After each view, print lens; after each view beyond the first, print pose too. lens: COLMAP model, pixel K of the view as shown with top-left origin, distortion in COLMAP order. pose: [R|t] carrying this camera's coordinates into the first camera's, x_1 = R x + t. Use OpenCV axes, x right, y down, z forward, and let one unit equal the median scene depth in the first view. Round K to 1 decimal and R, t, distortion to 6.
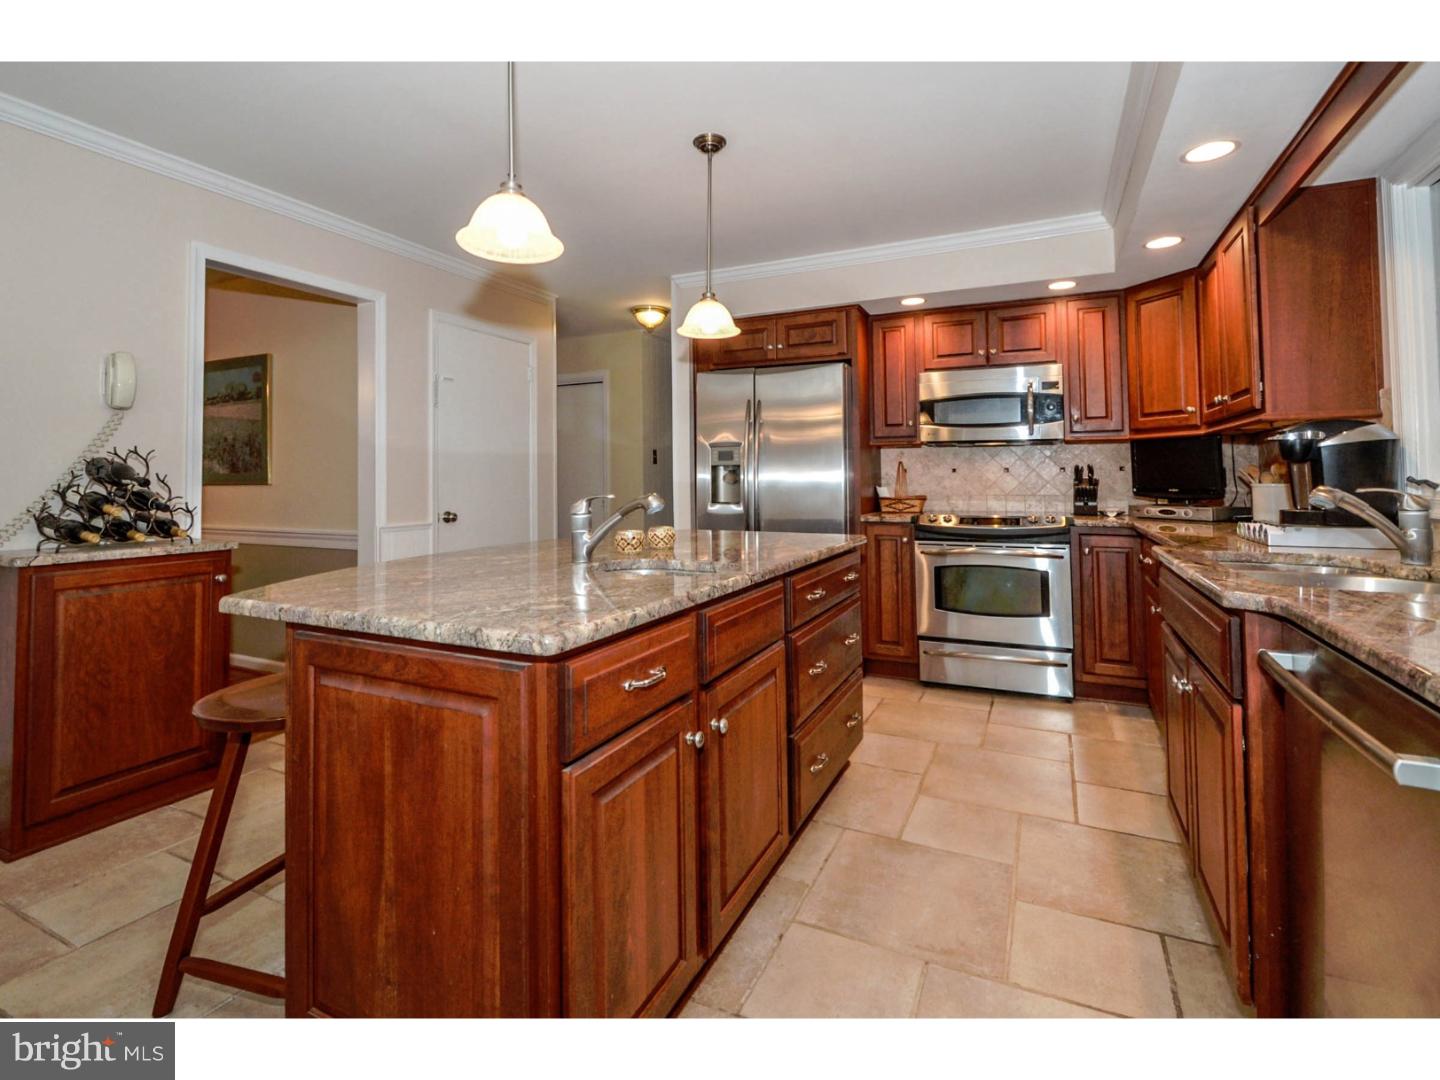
lens RADIAL K [[690.5, 0, 720.7], [0, 690.5, 453.2], [0, 0, 1]] dist [-0.000731, -0.000546]
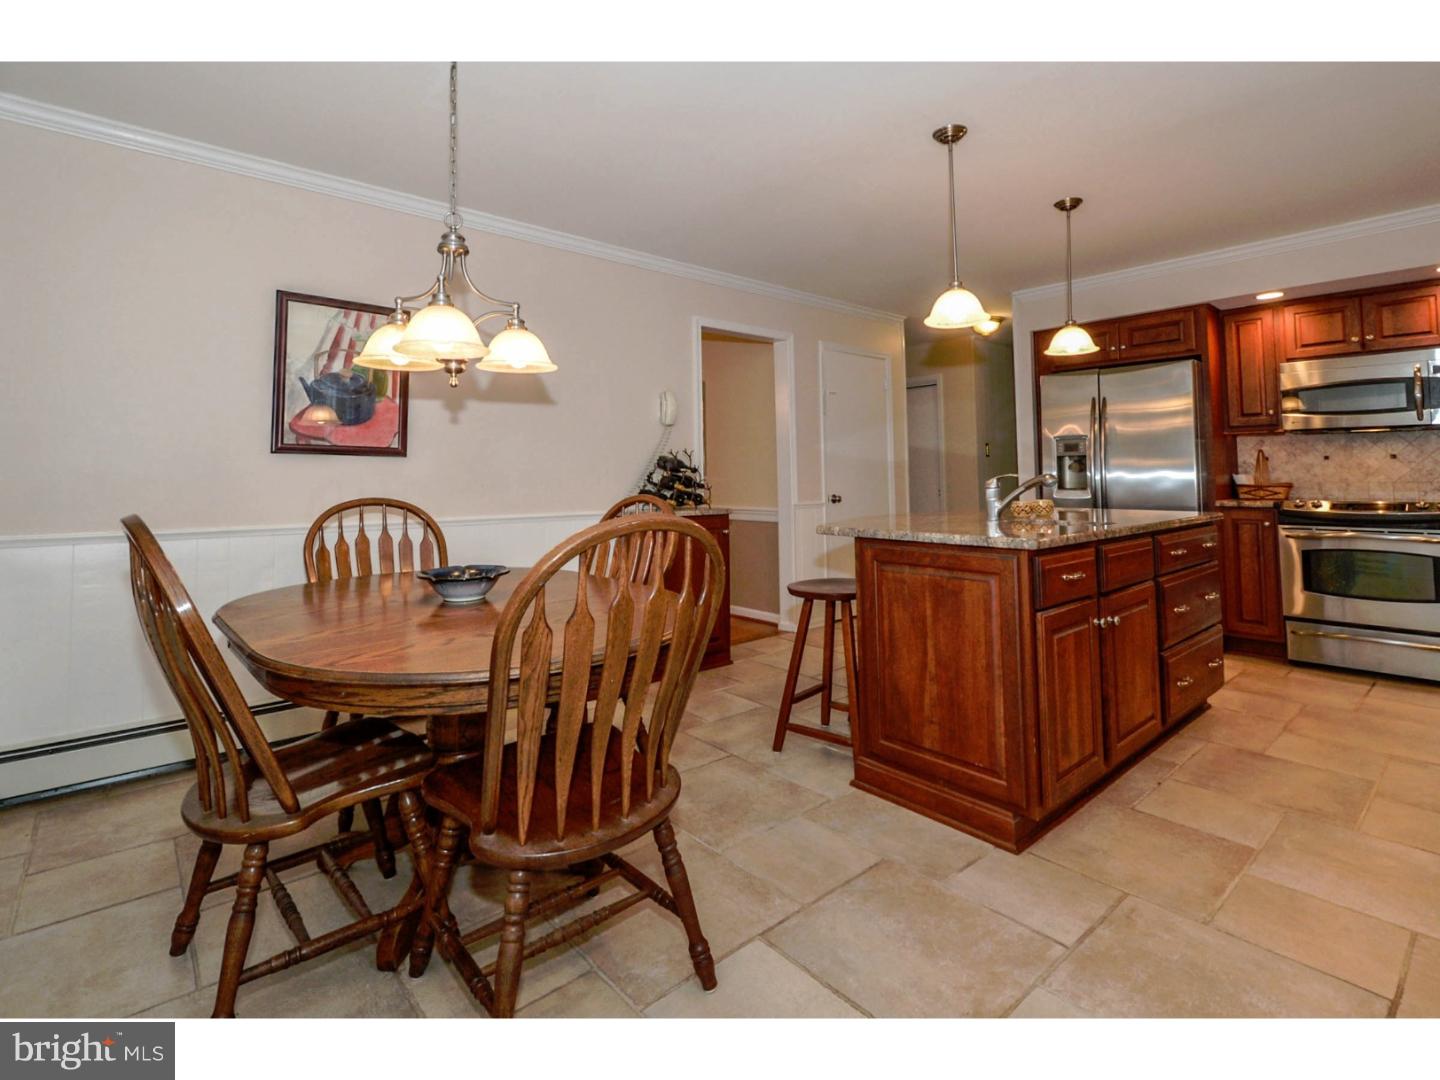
lens RADIAL K [[698.9, 0, 717.6], [0, 698.9, 443.6], [0, 0, 1]] dist [-0.001747, -0.001403]
pose [[0.915420, -0.021921, -0.401903, -0.068525], [0.018920, 0.999756, -0.011437, -0.000538], [0.402056, 0.002866, 0.915611, -0.306925]]
